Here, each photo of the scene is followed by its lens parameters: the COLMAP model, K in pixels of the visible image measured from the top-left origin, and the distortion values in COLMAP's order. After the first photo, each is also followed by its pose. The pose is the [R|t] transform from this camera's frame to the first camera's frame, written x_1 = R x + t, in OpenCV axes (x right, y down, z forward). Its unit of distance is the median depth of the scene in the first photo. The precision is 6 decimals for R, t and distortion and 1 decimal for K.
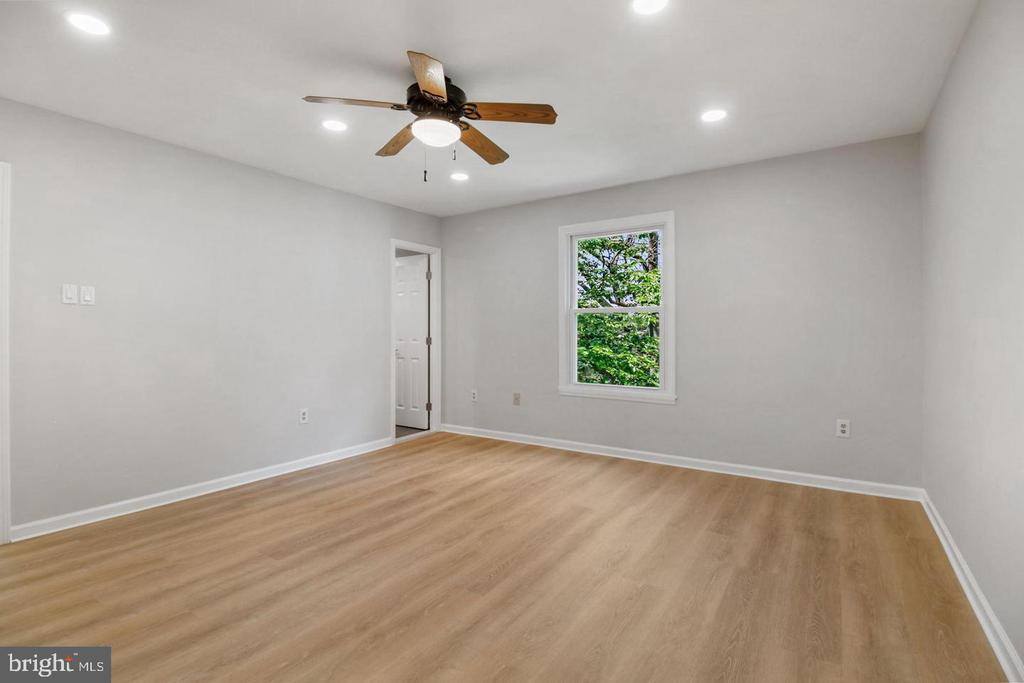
lens RADIAL K [[490.2, 0, 514.6], [0, 490.2, 335.9], [0, 0, 1]] dist [0.001893, -0.001275]
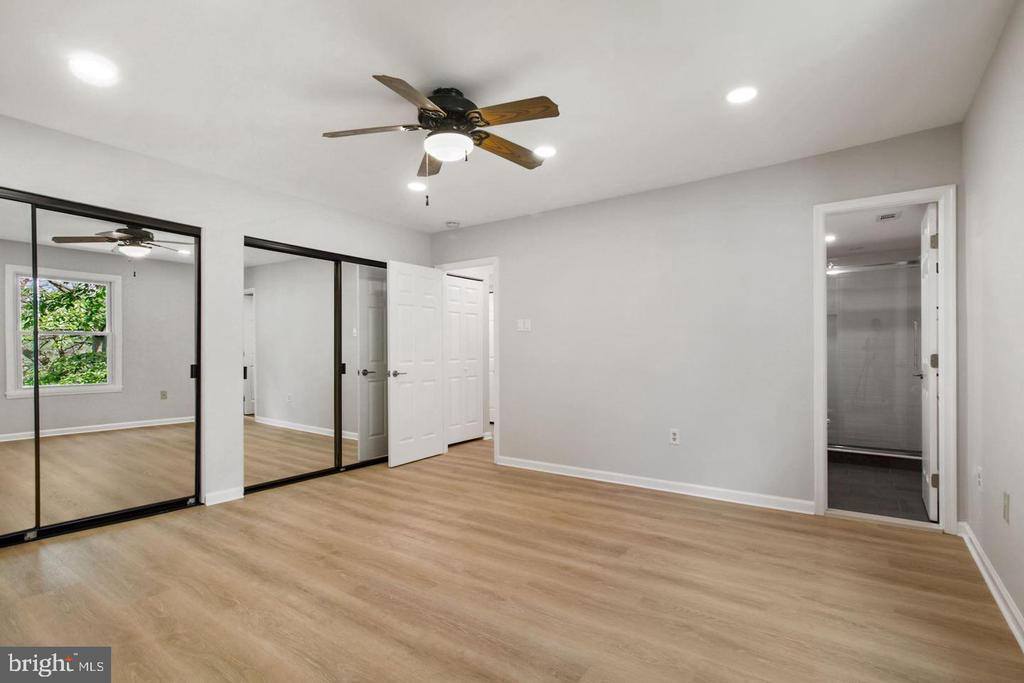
lens RADIAL K [[490.2, 0, 516.1], [0, 490.2, 351.8], [0, 0, 1]] dist [0.001893, -0.001275]
pose [[-0.037349, 0.004285, -0.999293, 0.659168], [0.000252, 0.999991, 0.004279, -0.003054], [0.999302, -0.000092, -0.037350, 0.934702]]
